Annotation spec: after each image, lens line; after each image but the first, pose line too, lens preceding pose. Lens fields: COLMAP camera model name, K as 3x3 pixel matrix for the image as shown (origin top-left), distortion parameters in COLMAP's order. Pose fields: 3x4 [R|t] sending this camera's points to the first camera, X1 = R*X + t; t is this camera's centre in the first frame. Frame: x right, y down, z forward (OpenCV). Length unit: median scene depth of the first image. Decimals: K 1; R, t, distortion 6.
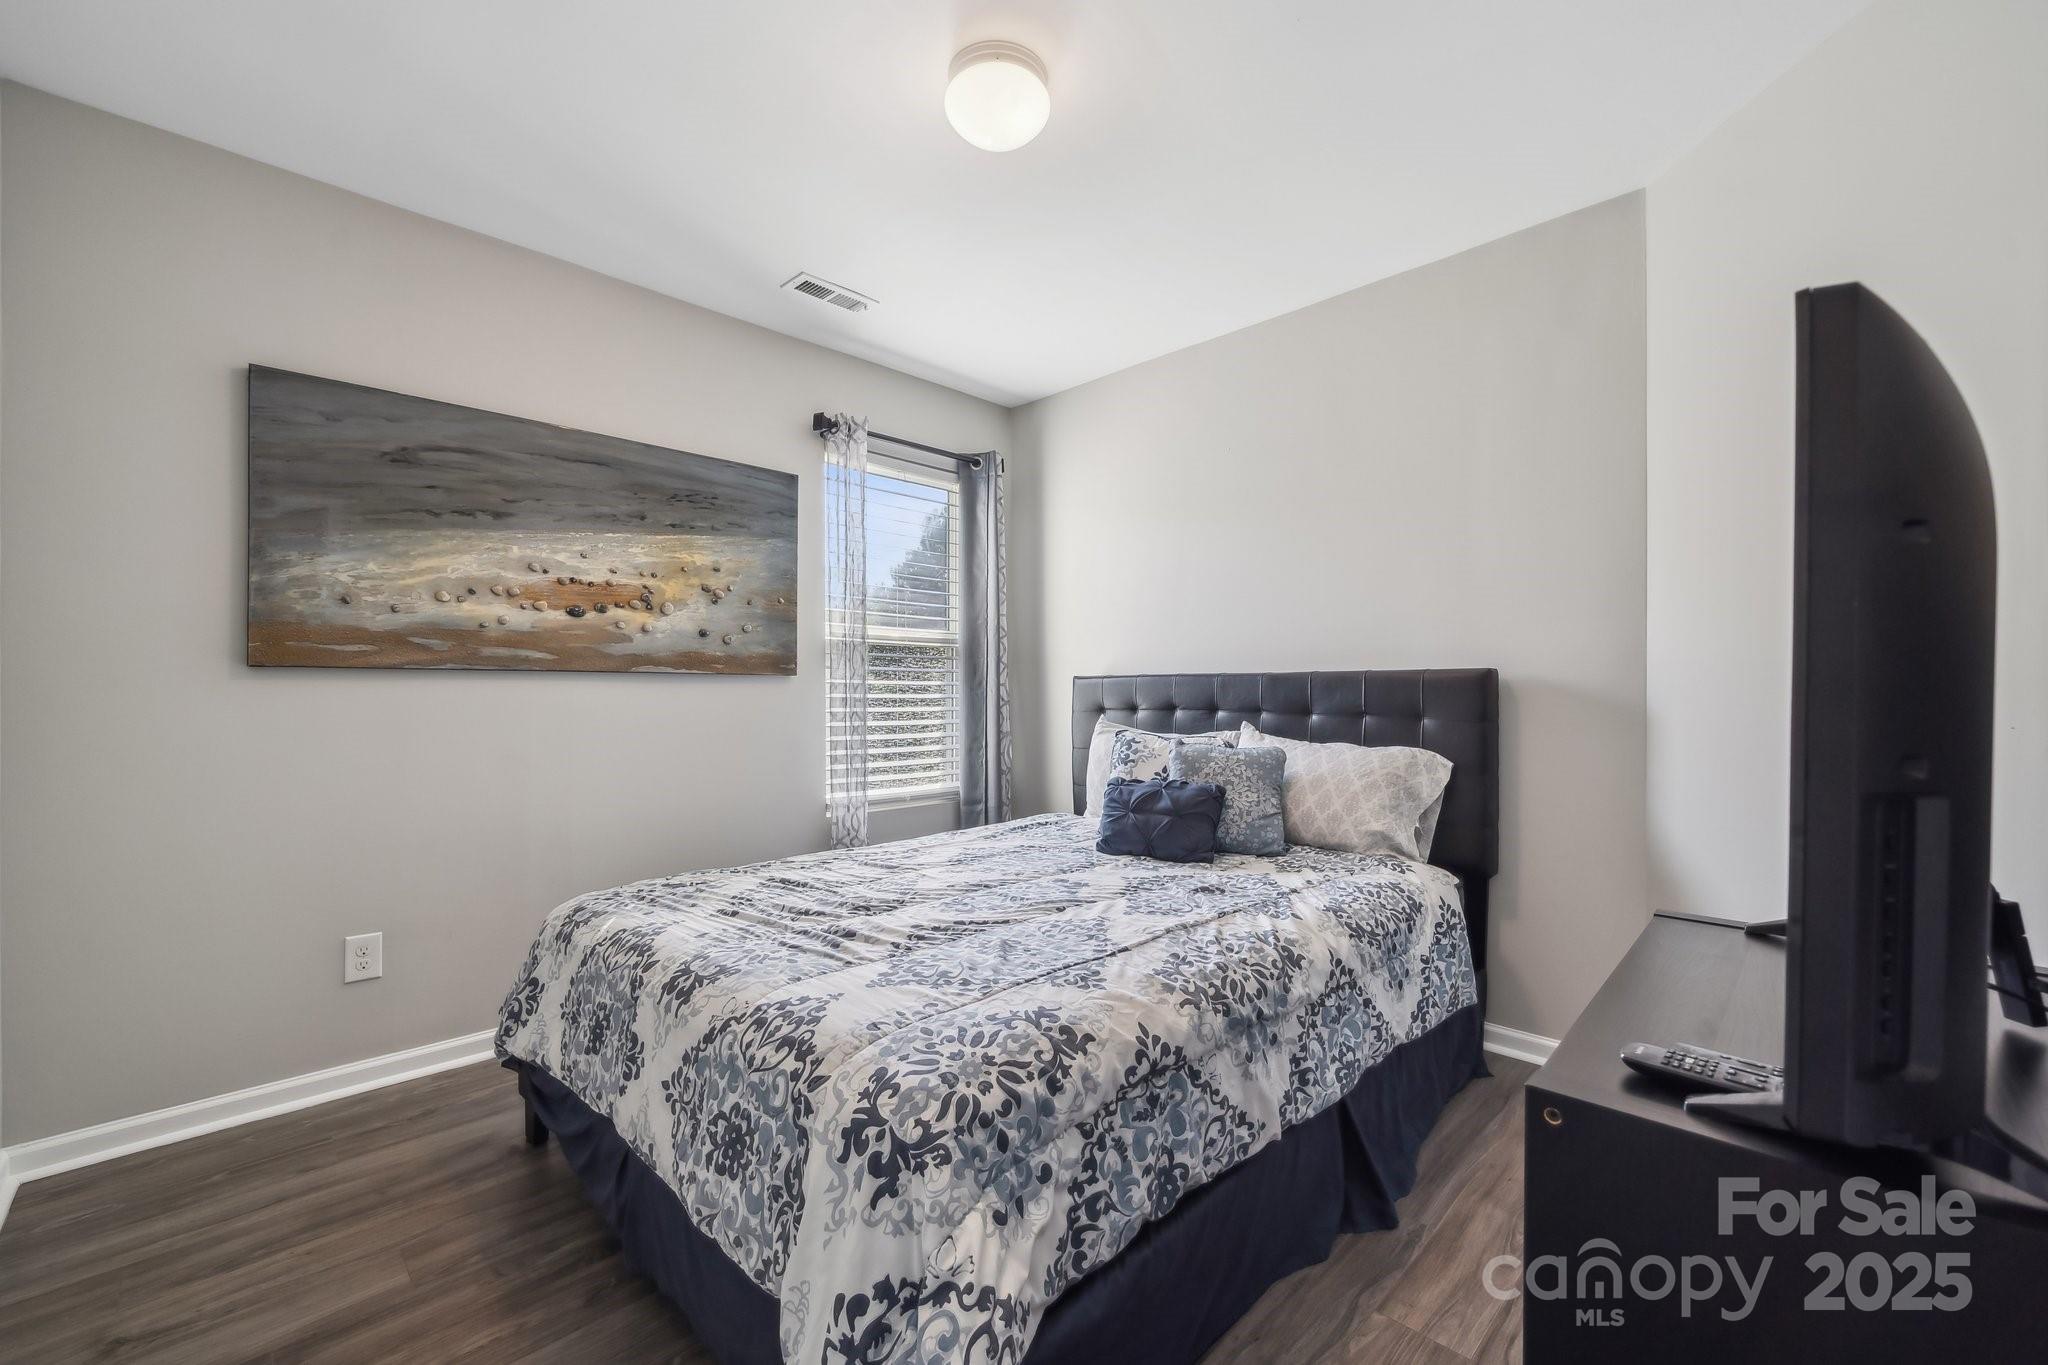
lens RADIAL K [[852.9, 0, 1017.6], [0, 852.9, 676.9], [0, 0, 1]] dist [-0.000098, -0.000062]
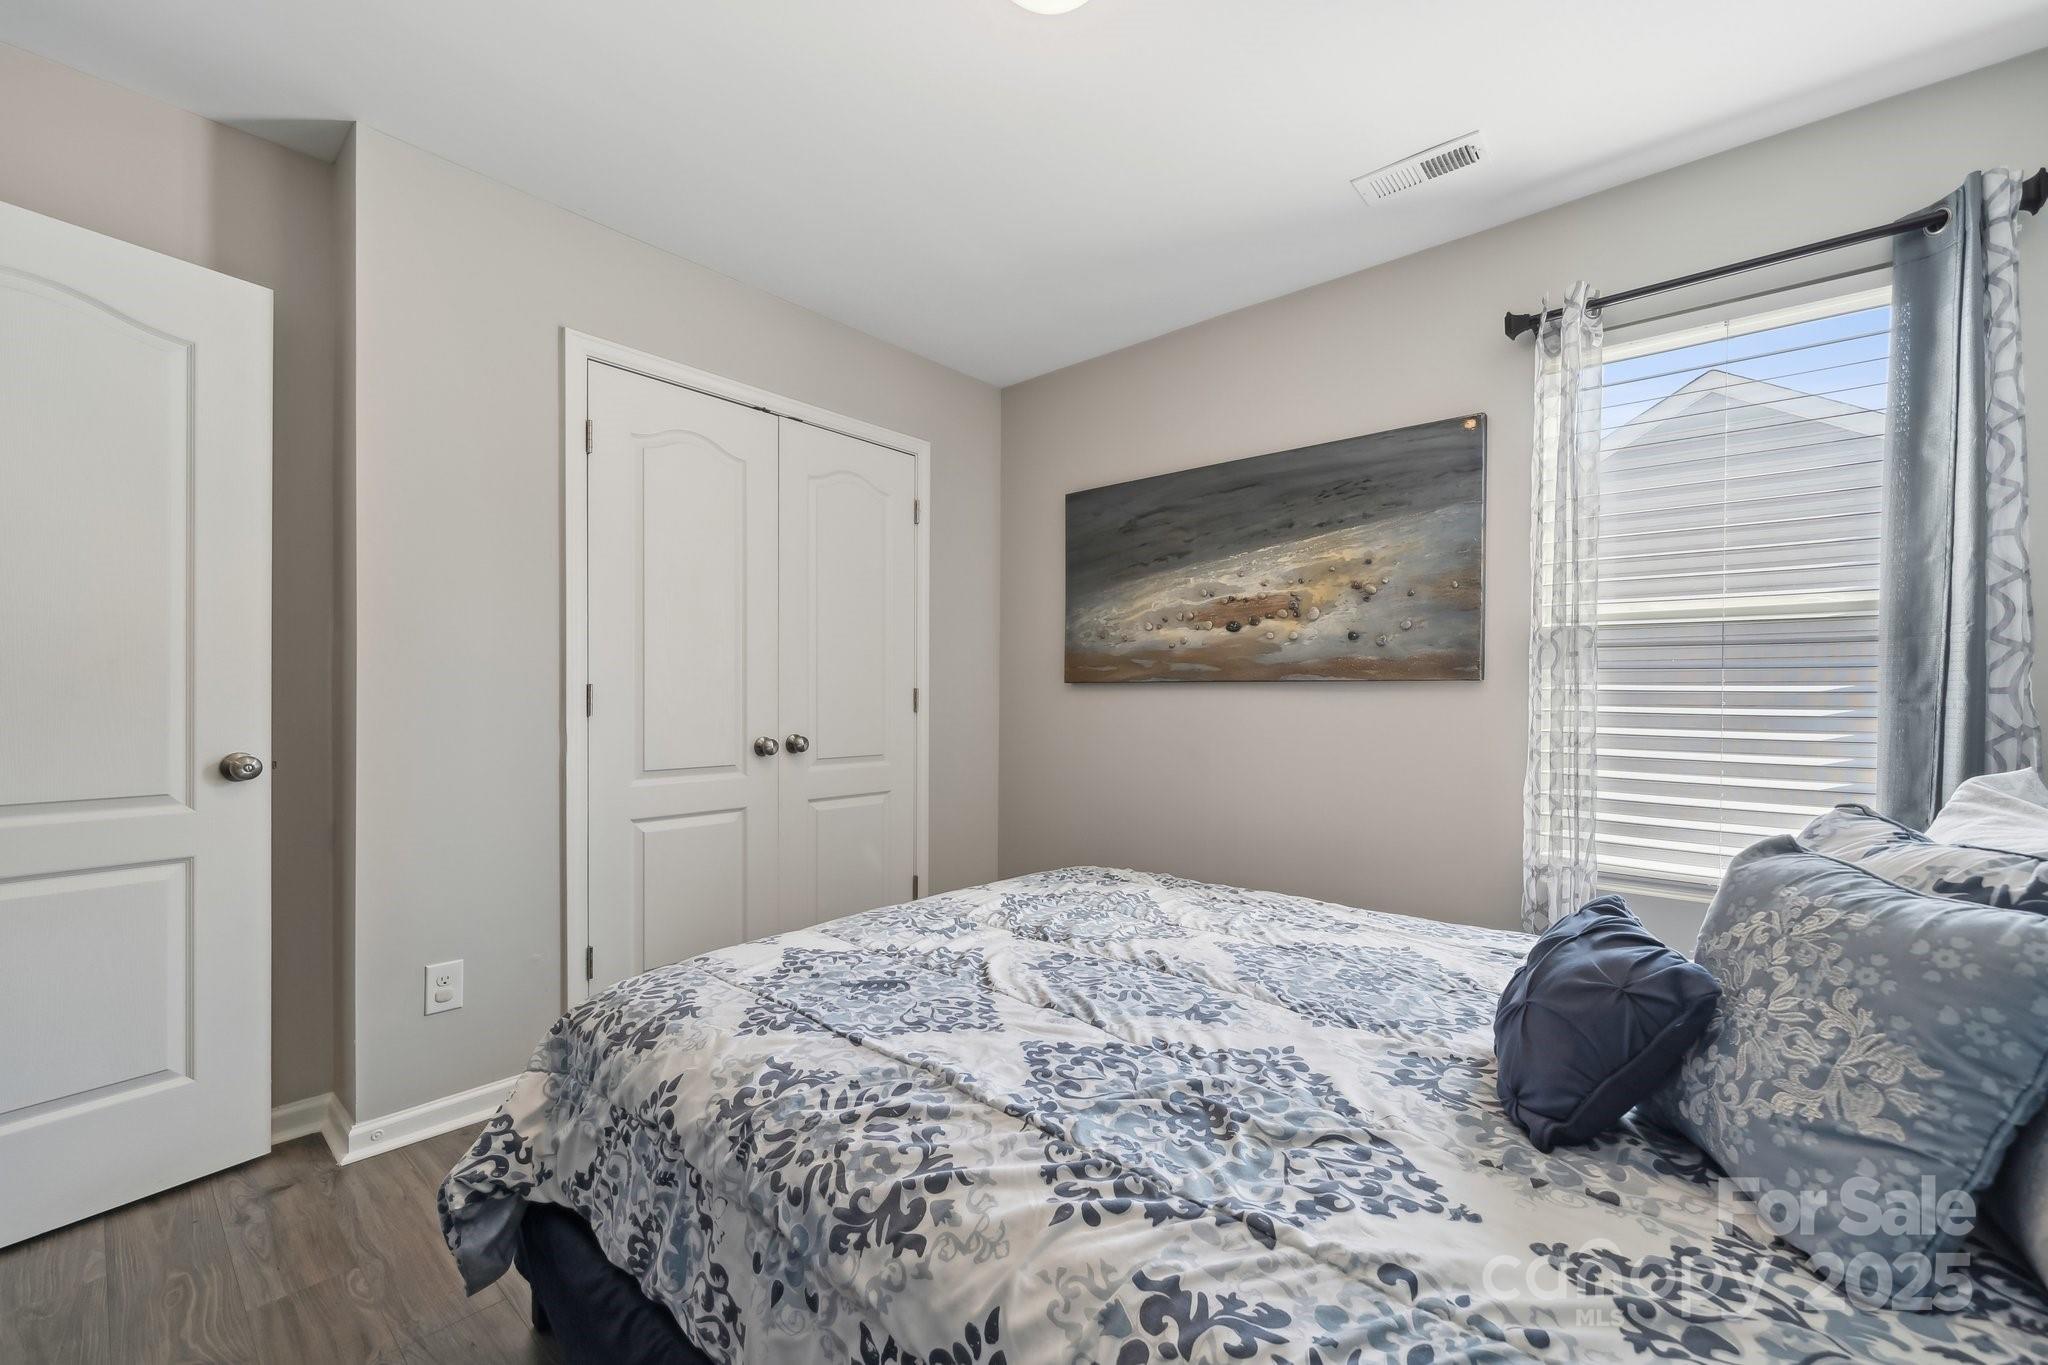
lens RADIAL K [[809.0, 0, 1017.3], [0, 809.0, 697.5], [0, 0, 1]] dist [-0.002418, -0.000221]
pose [[0.080972, 0.000094, -0.996716, 0.487916], [0.008869, 0.999960, 0.000815, 0.010516], [0.996677, -0.008906, 0.080968, 0.626308]]
